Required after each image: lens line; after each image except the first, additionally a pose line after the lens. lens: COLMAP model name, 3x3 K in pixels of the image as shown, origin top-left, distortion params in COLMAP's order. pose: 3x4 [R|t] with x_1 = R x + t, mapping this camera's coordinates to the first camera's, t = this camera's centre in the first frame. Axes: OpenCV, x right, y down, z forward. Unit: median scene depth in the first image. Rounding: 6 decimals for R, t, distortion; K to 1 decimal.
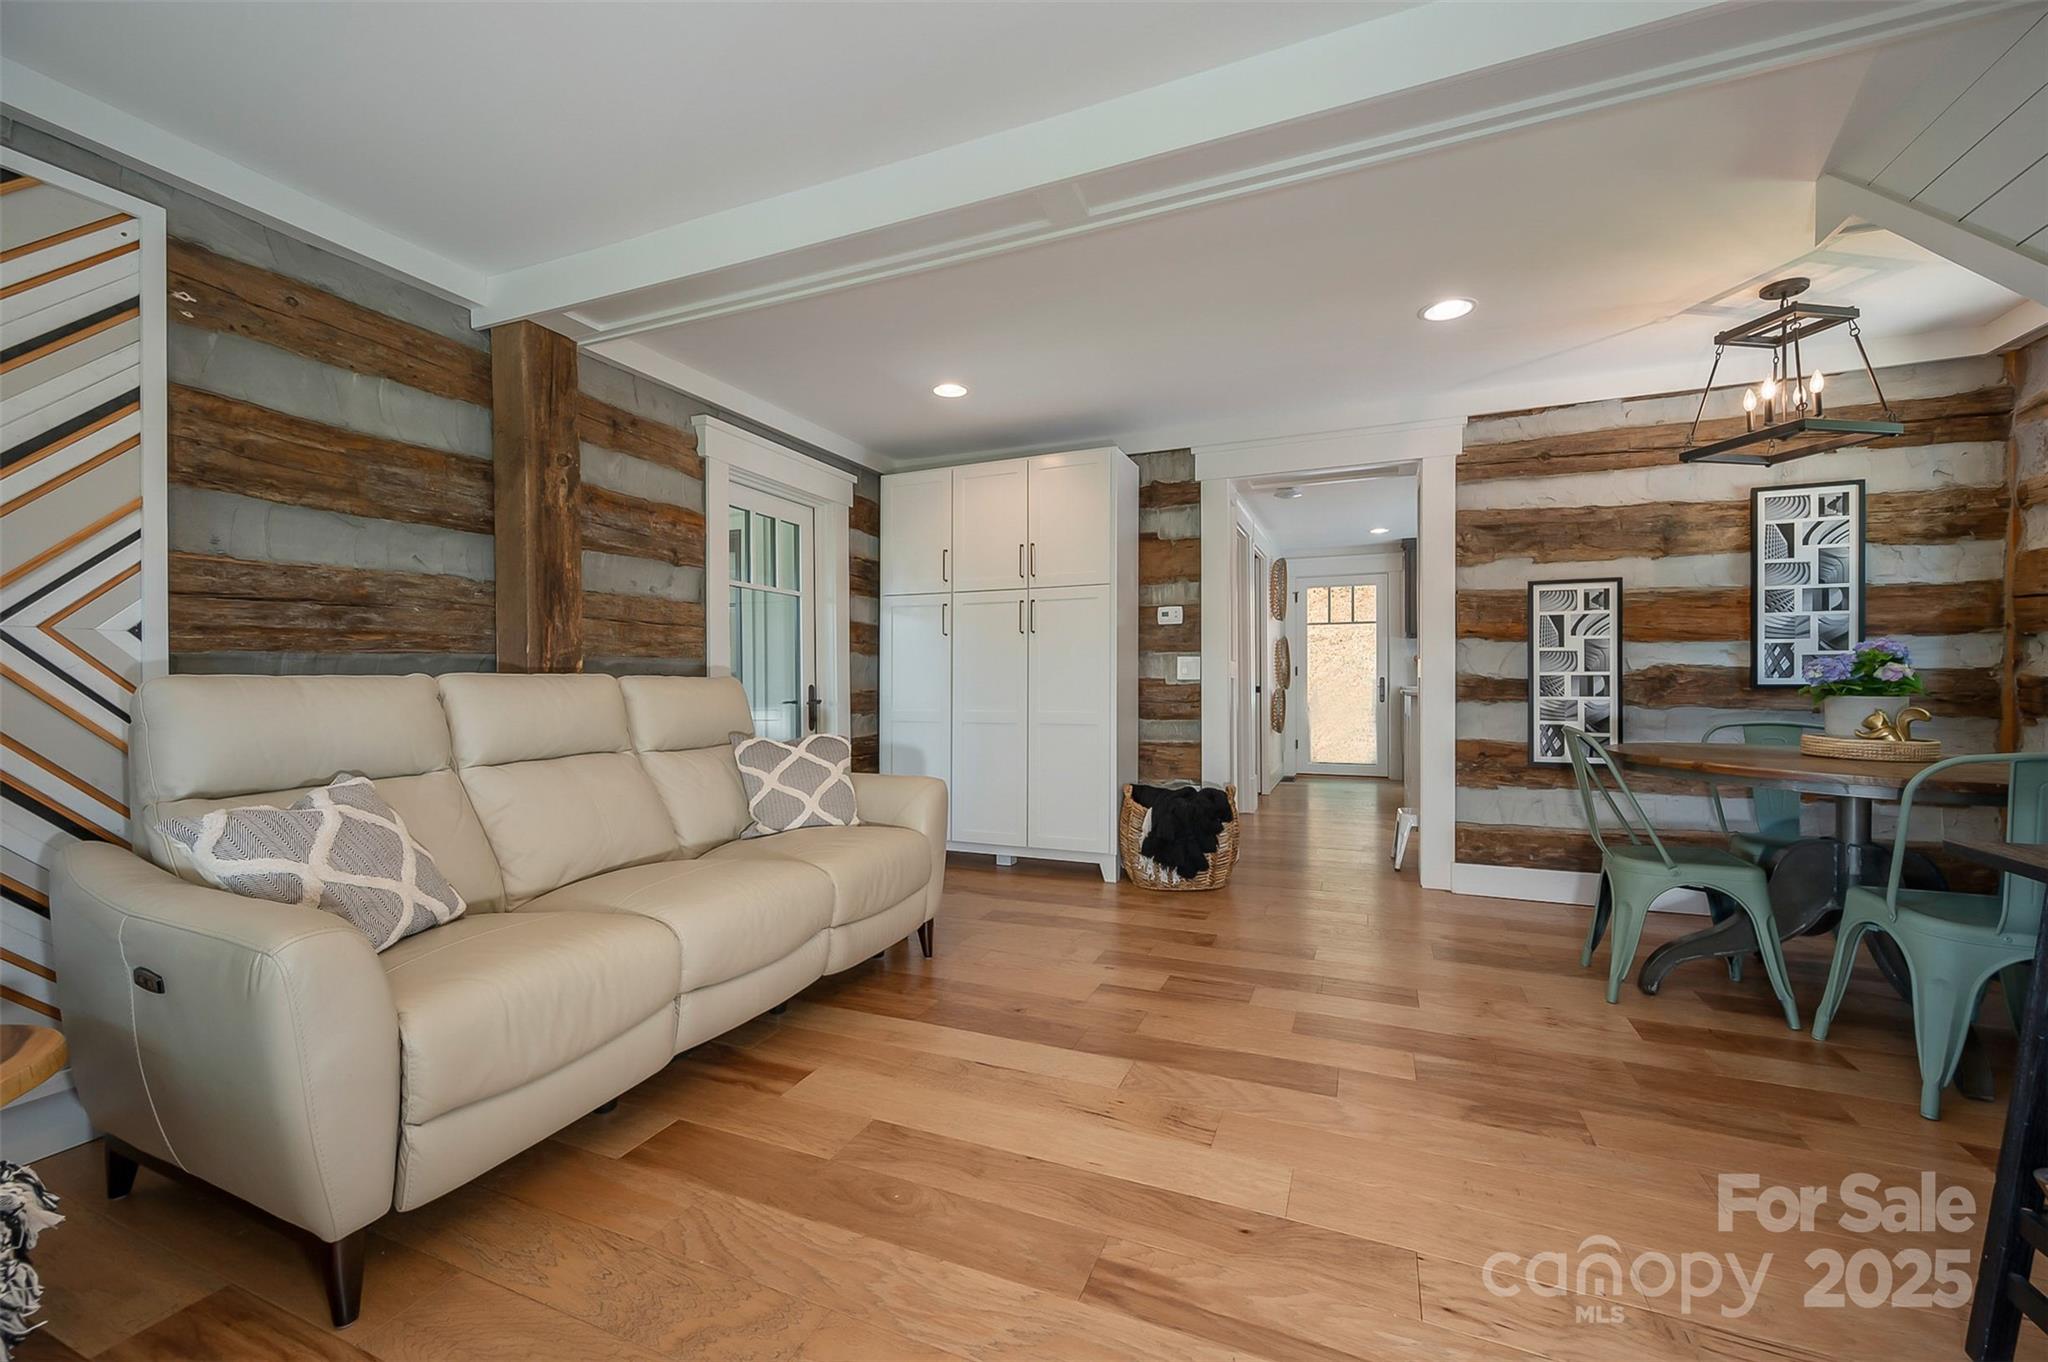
lens RADIAL K [[817.5, 0, 1026.9], [0, 817.5, 682.5], [0, 0, 1]] dist [-0.000827, -0.000455]
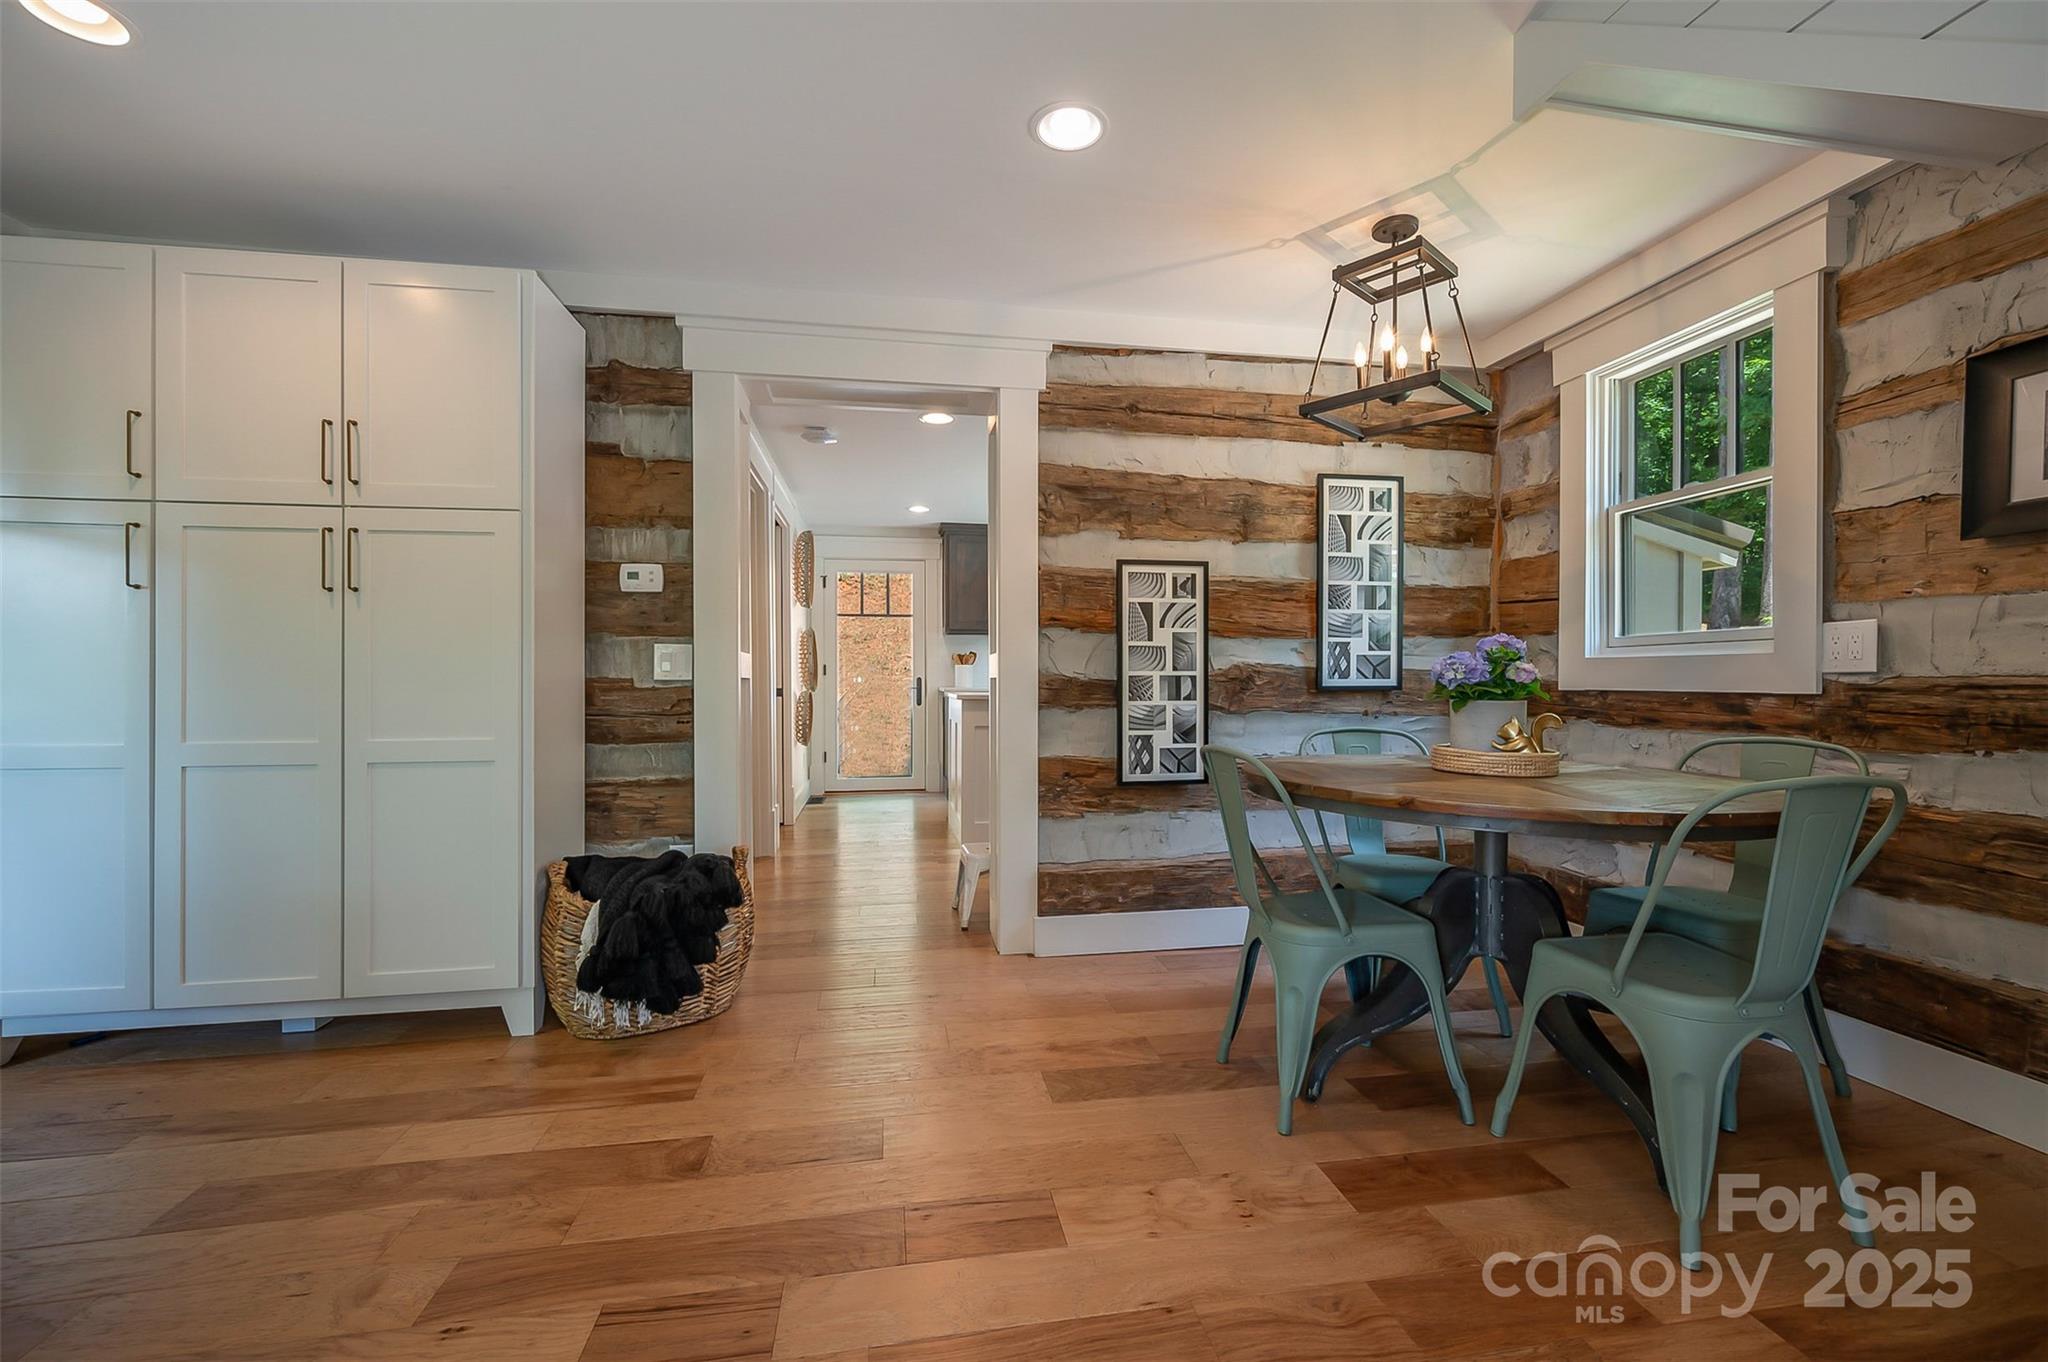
lens RADIAL K [[843.2, 0, 1034.2], [0, 843.2, 685.3], [0, 0, 1]] dist [-0.002254, 0.000067]
pose [[0.840982, -0.002455, 0.541057, 0.092574], [0.001120, 0.999995, 0.002798, -0.001404], [-0.541062, -0.001747, 0.840981, 0.343426]]
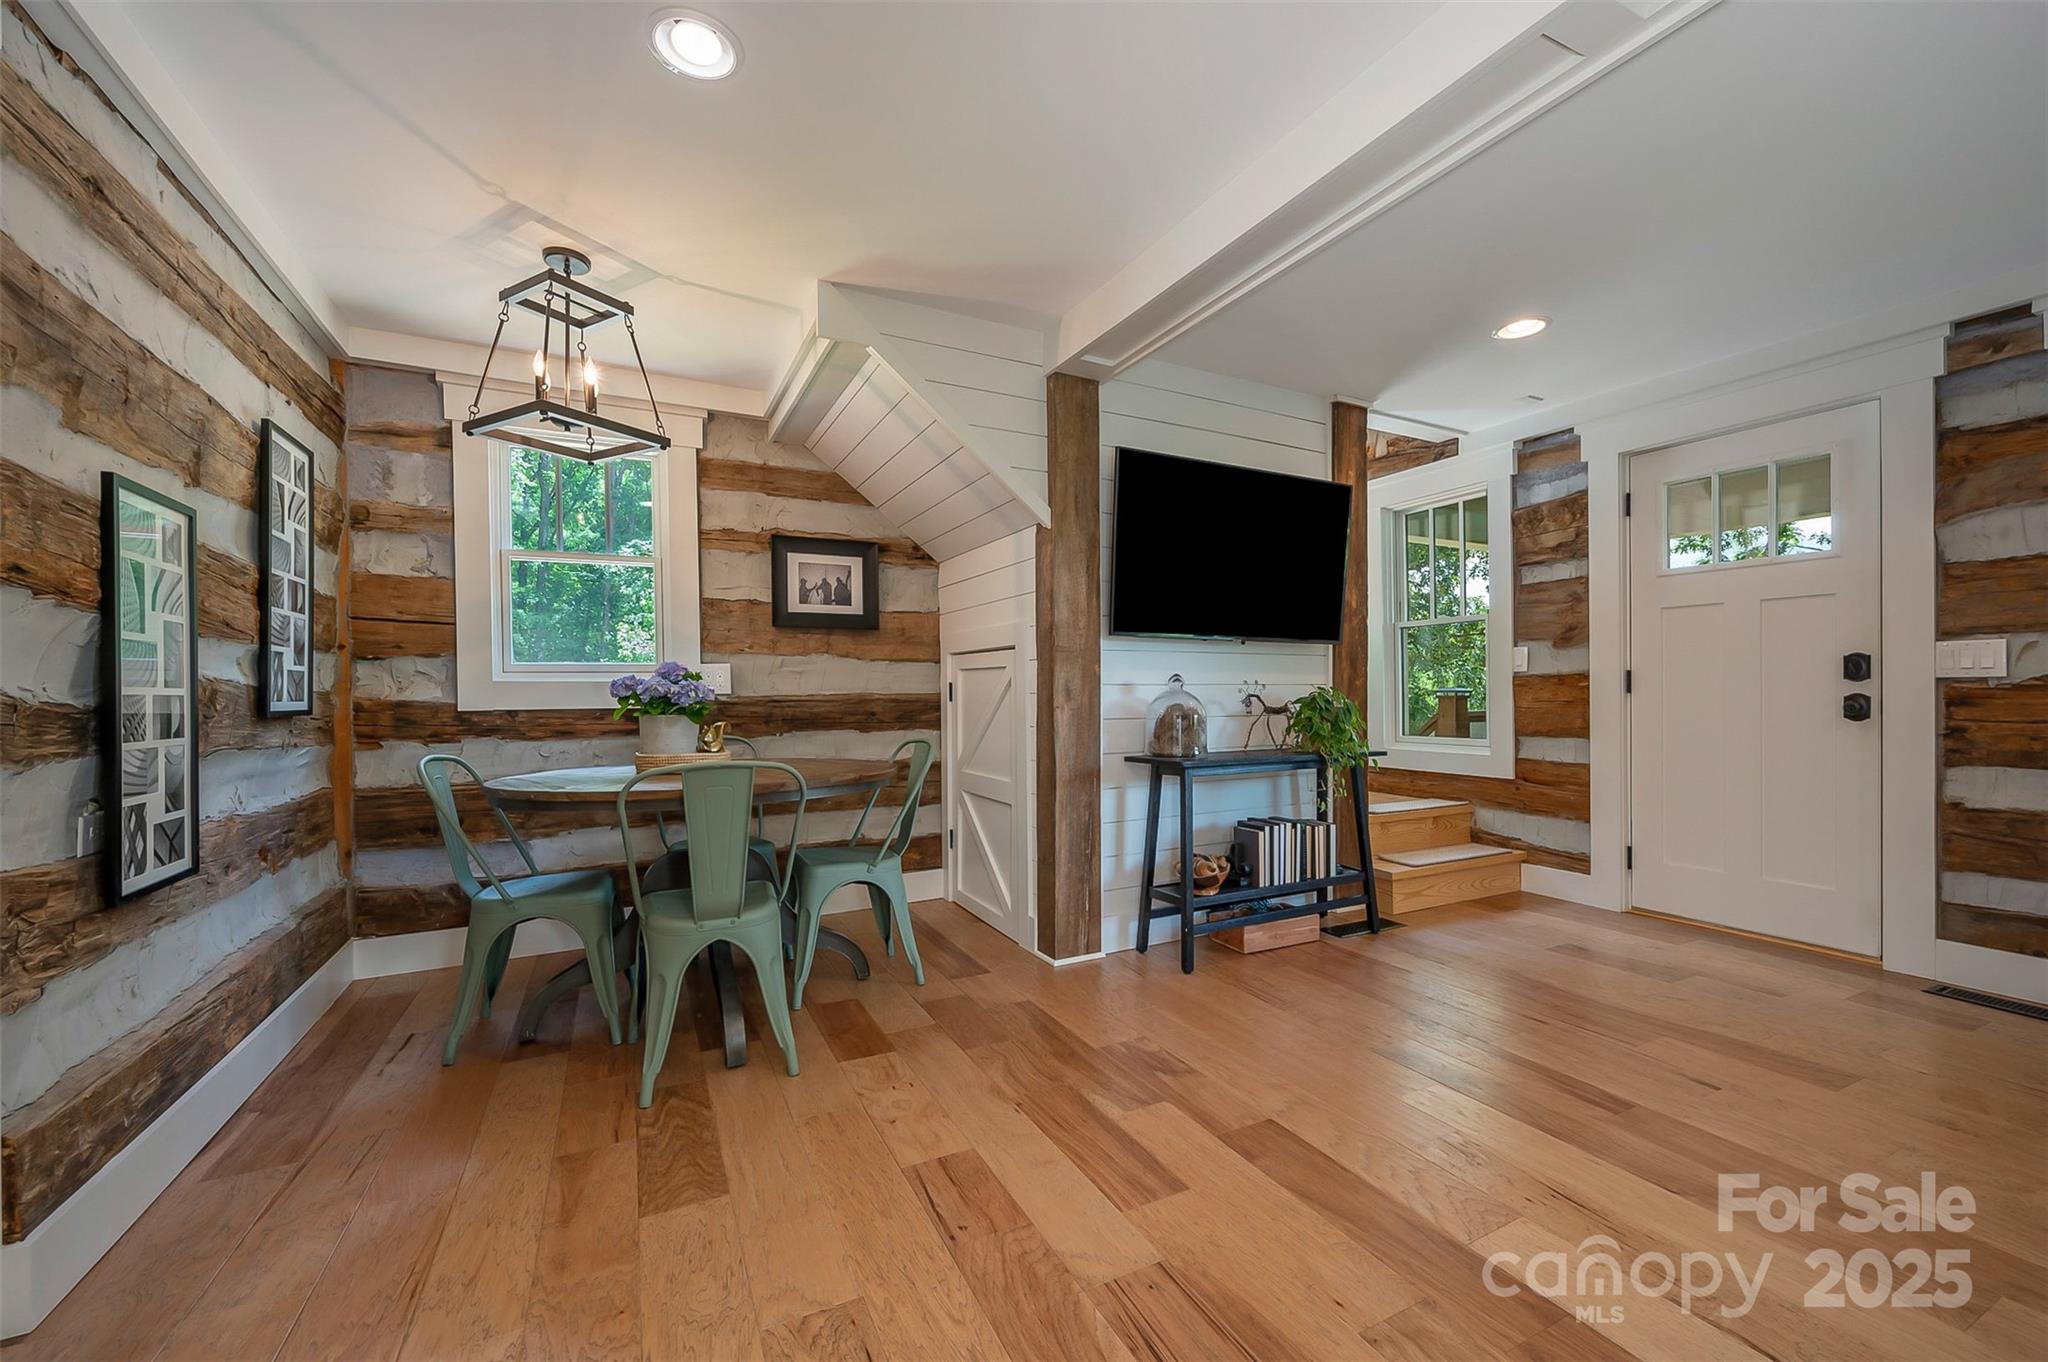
lens RADIAL K [[817.5, 0, 1032.5], [0, 817.5, 696.1], [0, 0, 1]] dist [-0.000827, -0.000455]
pose [[-0.764430, 0.010073, 0.644628, -0.021003], [0.014235, 0.999898, 0.001257, -0.001802], [-0.644550, 0.010137, -0.764495, 1.023816]]
